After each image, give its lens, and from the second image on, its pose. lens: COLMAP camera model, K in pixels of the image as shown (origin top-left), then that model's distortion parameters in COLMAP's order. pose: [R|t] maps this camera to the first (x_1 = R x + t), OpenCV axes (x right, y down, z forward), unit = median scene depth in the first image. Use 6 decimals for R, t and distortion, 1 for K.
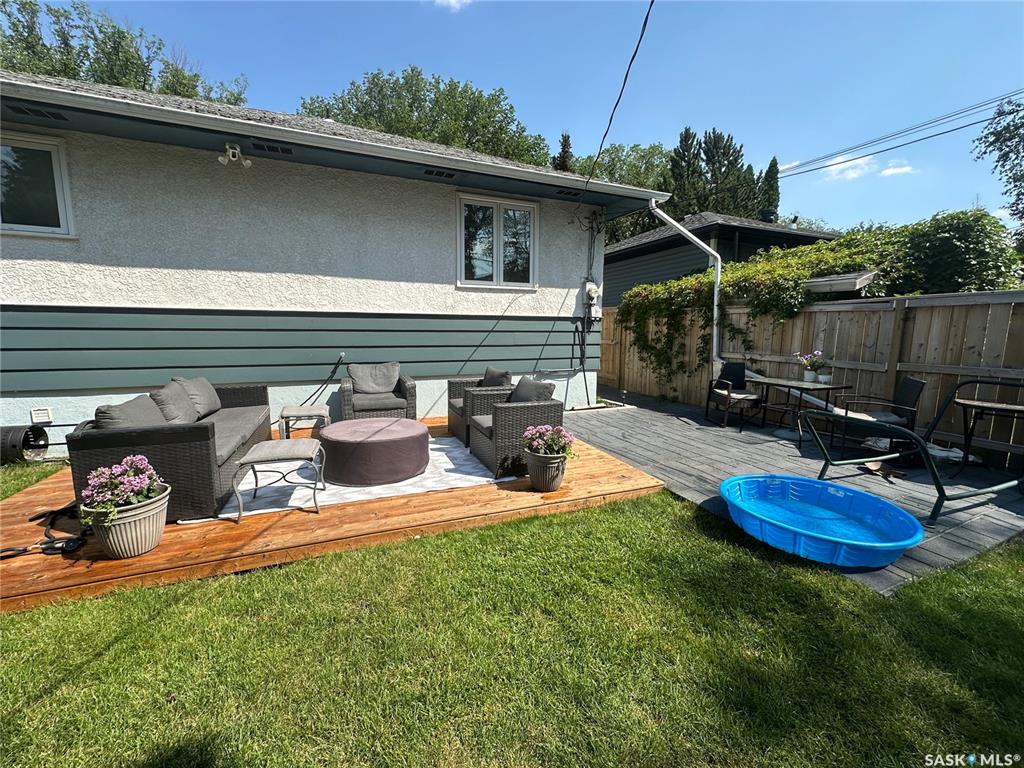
lens RADIAL K [[412.5, 0, 509.9], [0, 412.5, 384.6], [0, 0, 1]] dist [-0.000914, -0.000087]
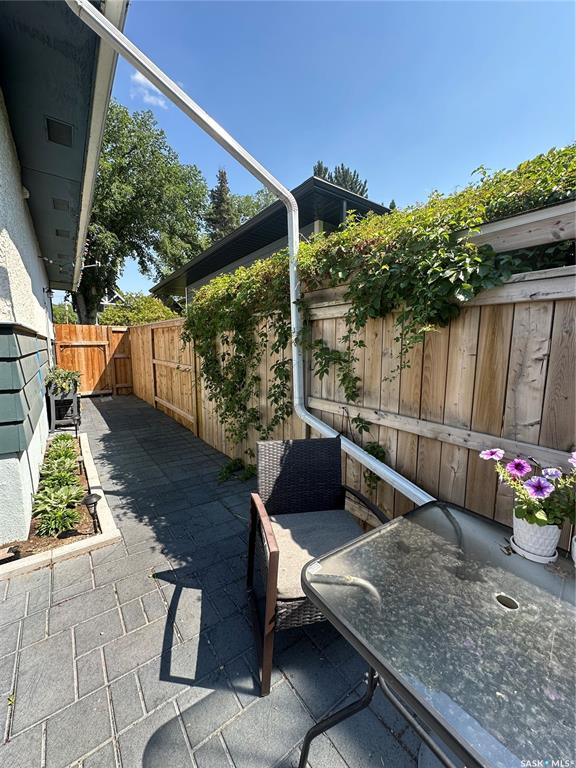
lens RADIAL K [[309.4, 0, 288.7], [0, 309.4, 385.2], [0, 0, 1]] dist [-0.000914, -0.000087]
pose [[0.973182, -0.031103, 0.227924, 0.409692], [0.033169, 0.999436, -0.005238, -0.093350], [-0.227632, 0.012657, 0.973665, 0.649750]]
